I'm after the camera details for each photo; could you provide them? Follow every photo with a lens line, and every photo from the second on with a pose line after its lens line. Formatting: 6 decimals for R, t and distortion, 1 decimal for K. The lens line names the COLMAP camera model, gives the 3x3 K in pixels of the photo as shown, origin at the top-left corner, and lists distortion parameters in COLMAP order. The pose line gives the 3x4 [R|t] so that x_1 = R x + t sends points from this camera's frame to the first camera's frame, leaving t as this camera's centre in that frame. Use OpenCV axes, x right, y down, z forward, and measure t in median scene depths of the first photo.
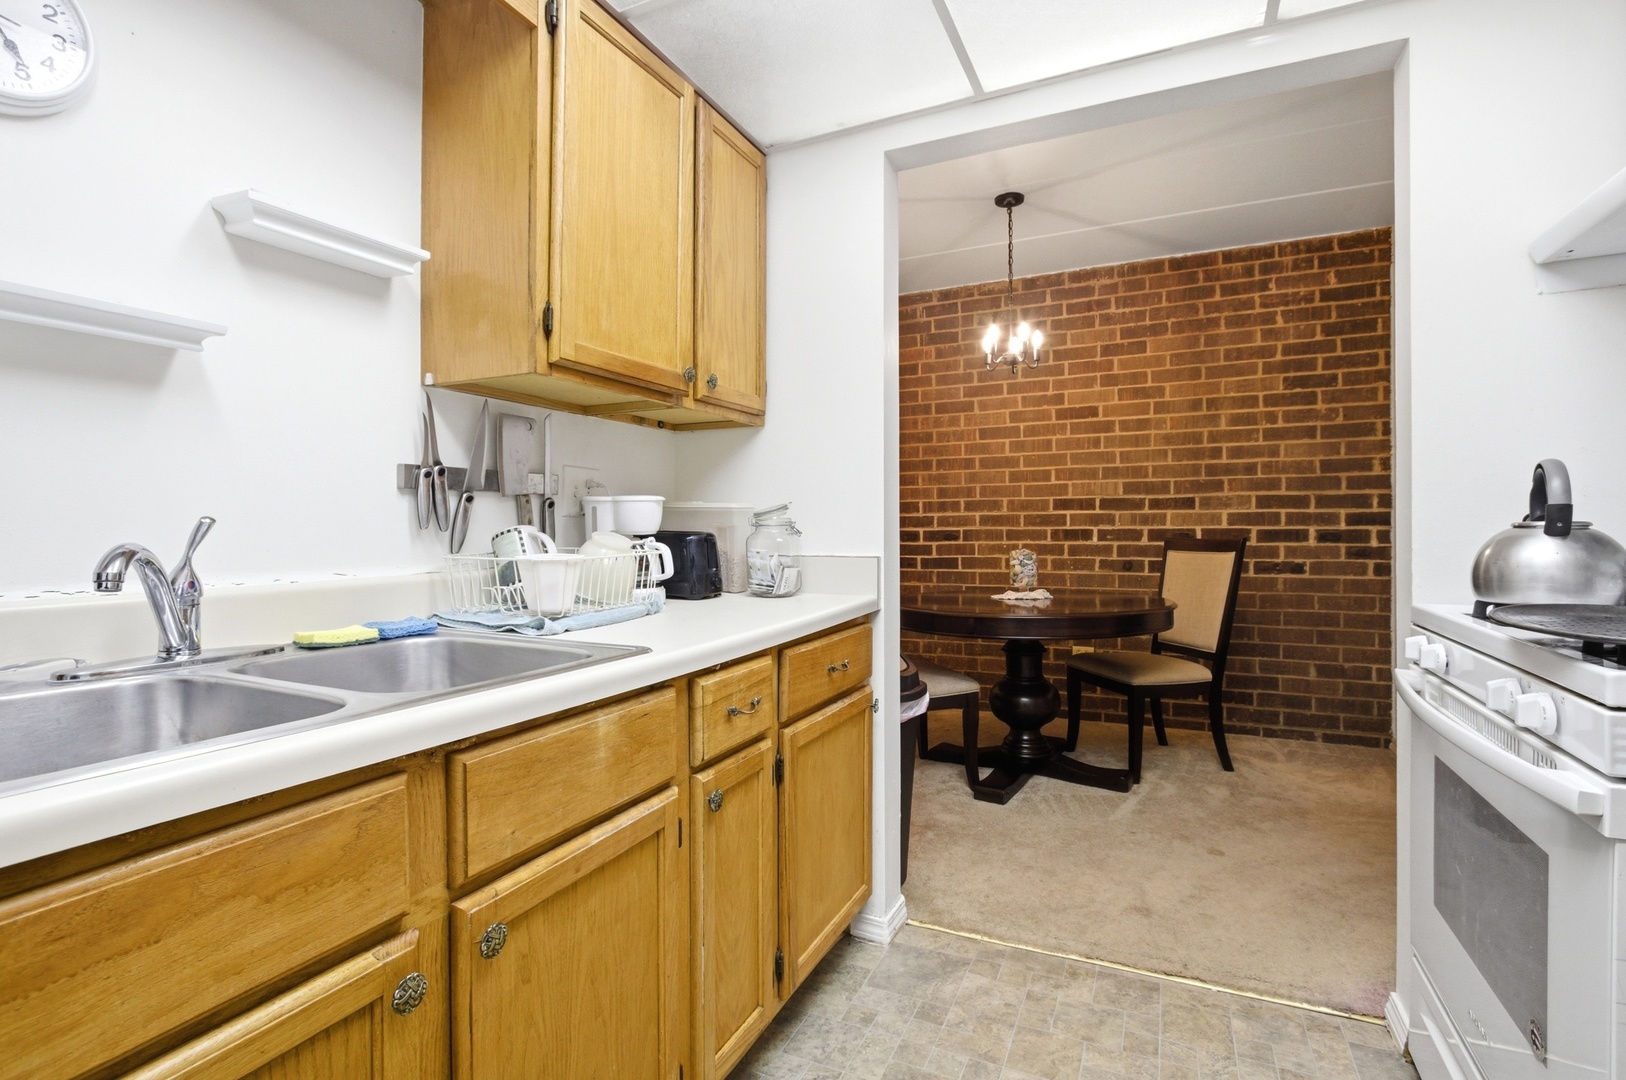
lens RADIAL K [[764.5, 0, 789.6], [0, 764.5, 527.1], [0, 0, 1]] dist [-0.024434, 0.003844]
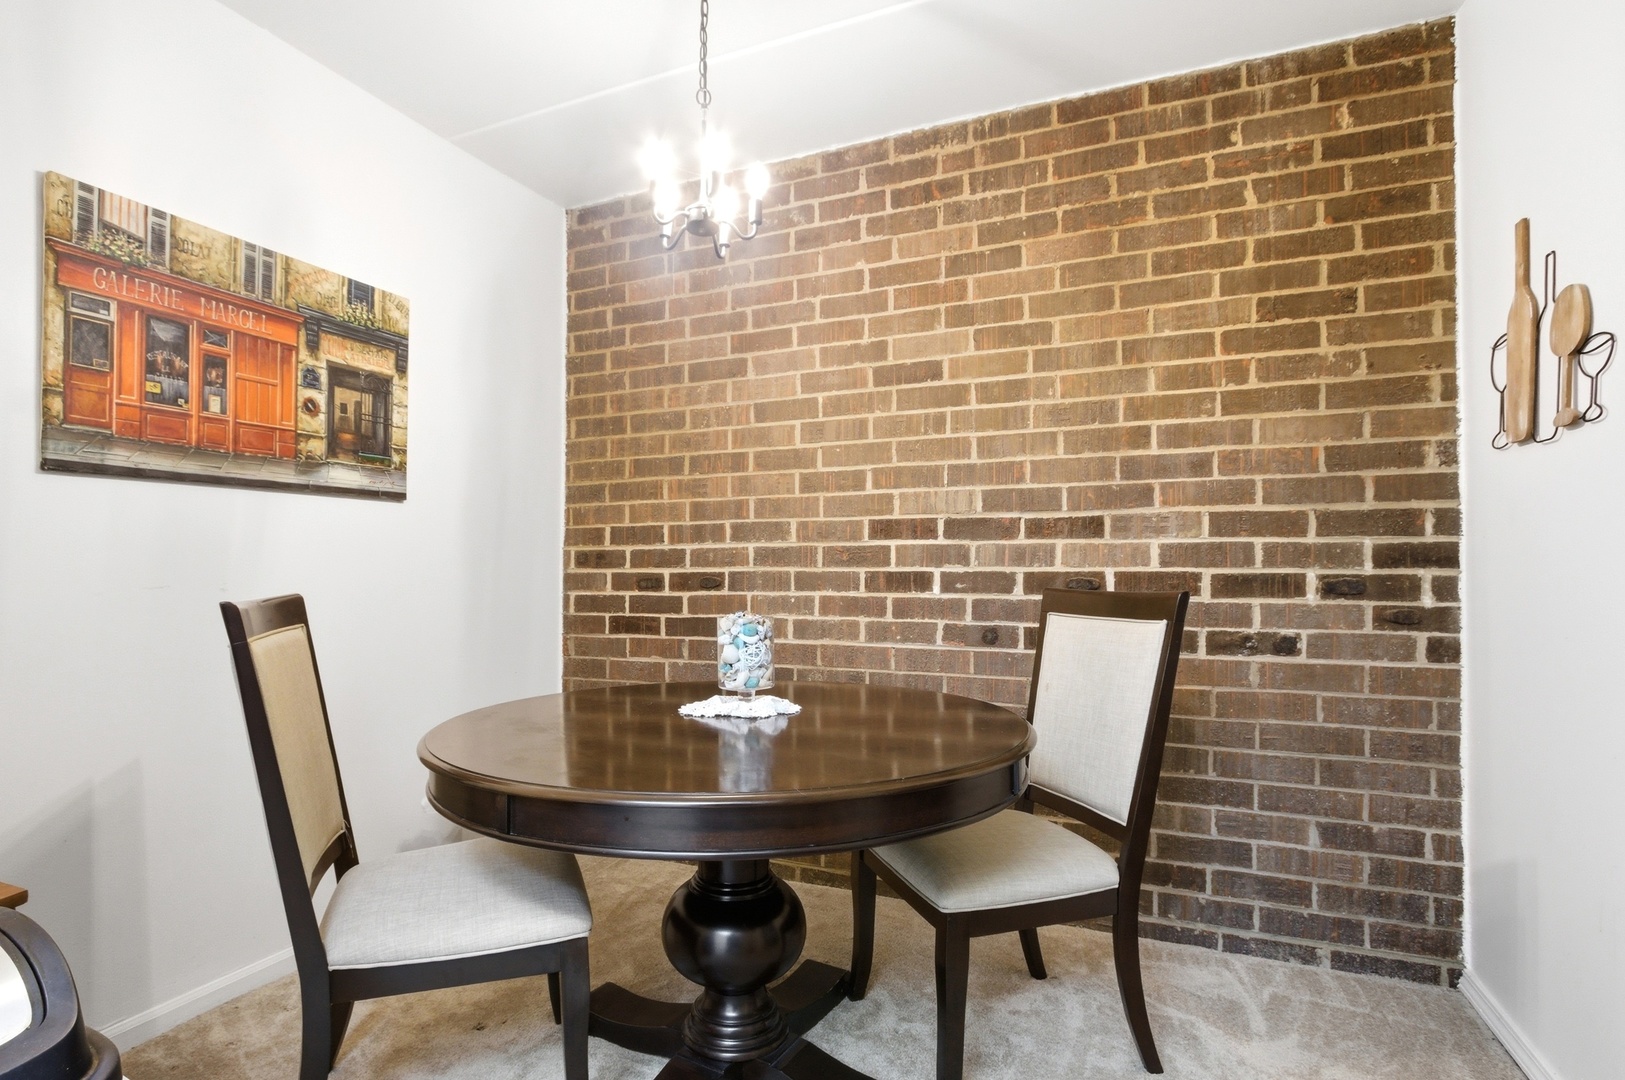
lens RADIAL K [[871.0, 0, 711.3], [0, 871.0, 555.0], [0, 0, 1]] dist [-0.019061, -0.000546]
pose [[0.999166, 0.004749, 0.040548, 0.242631], [-0.004225, 0.999906, -0.013015, -0.001116], [-0.040606, 0.012833, 0.999093, 0.412085]]
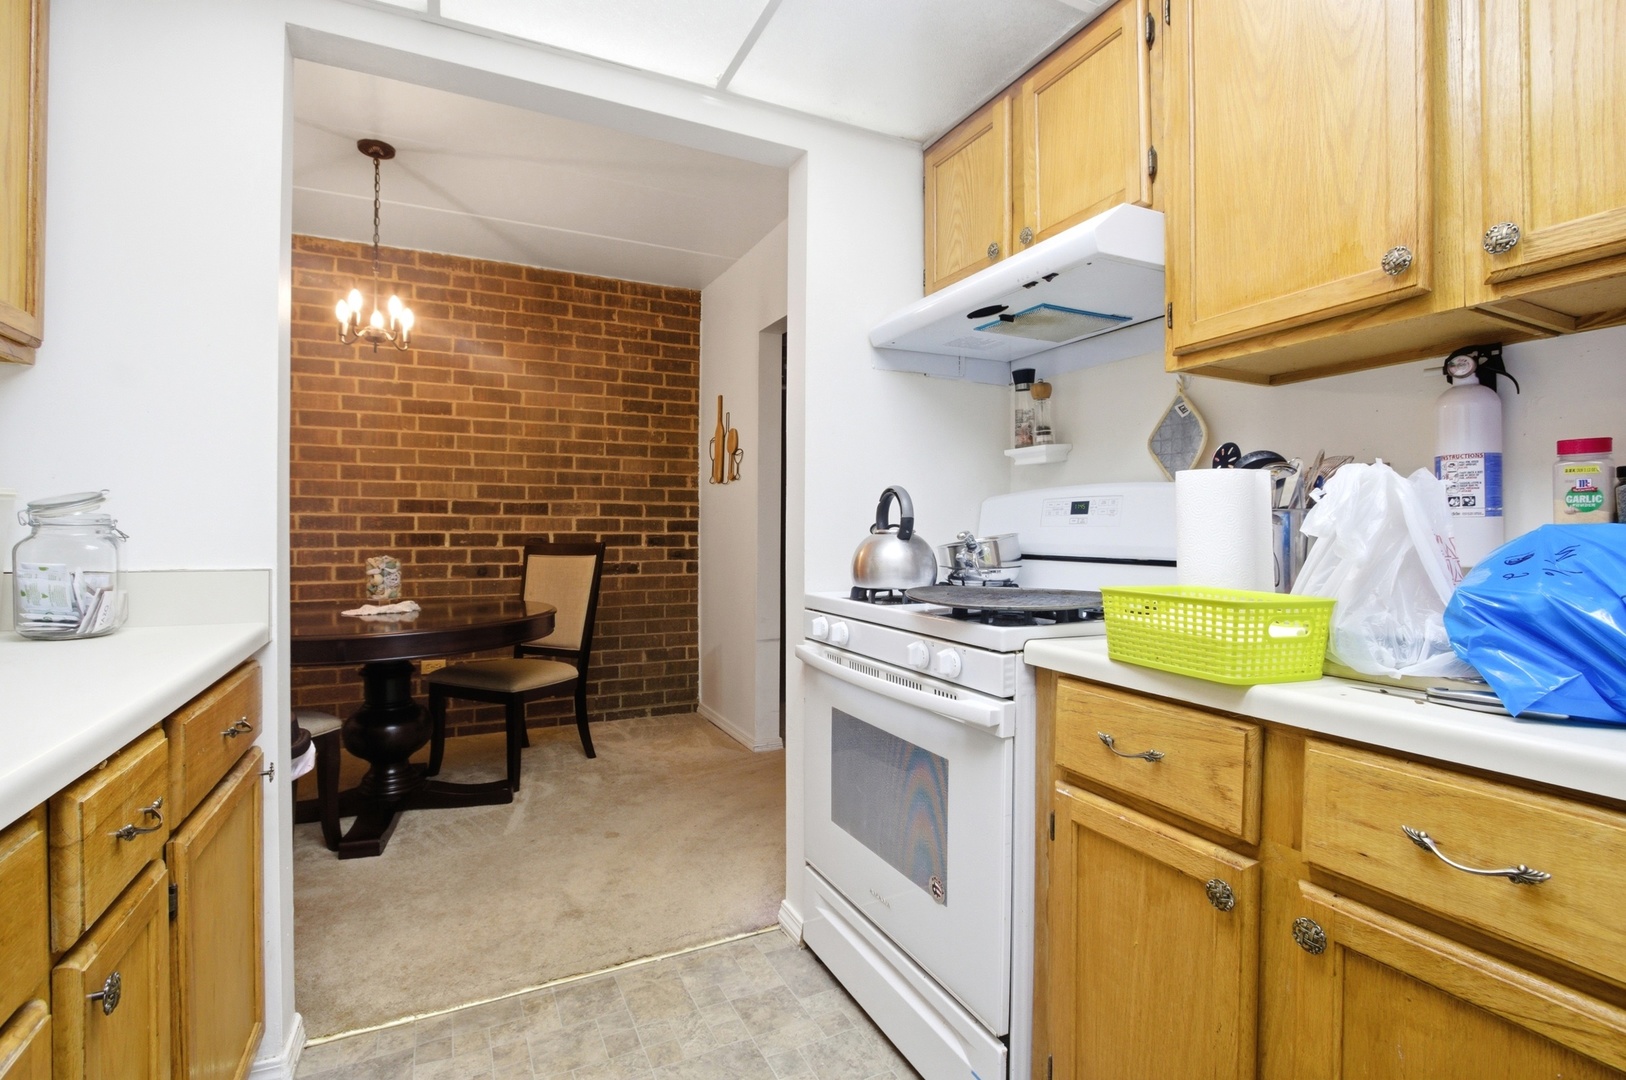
lens RADIAL K [[764.5, 0, 818.4], [0, 764.5, 537.4], [0, 0, 1]] dist [-0.024434, 0.003844]
pose [[0.604389, 0.000713, 0.796689, -0.083298], [-0.006179, 0.999974, 0.003793, 0.000973], [-0.796666, -0.007216, 0.604377, 0.081981]]
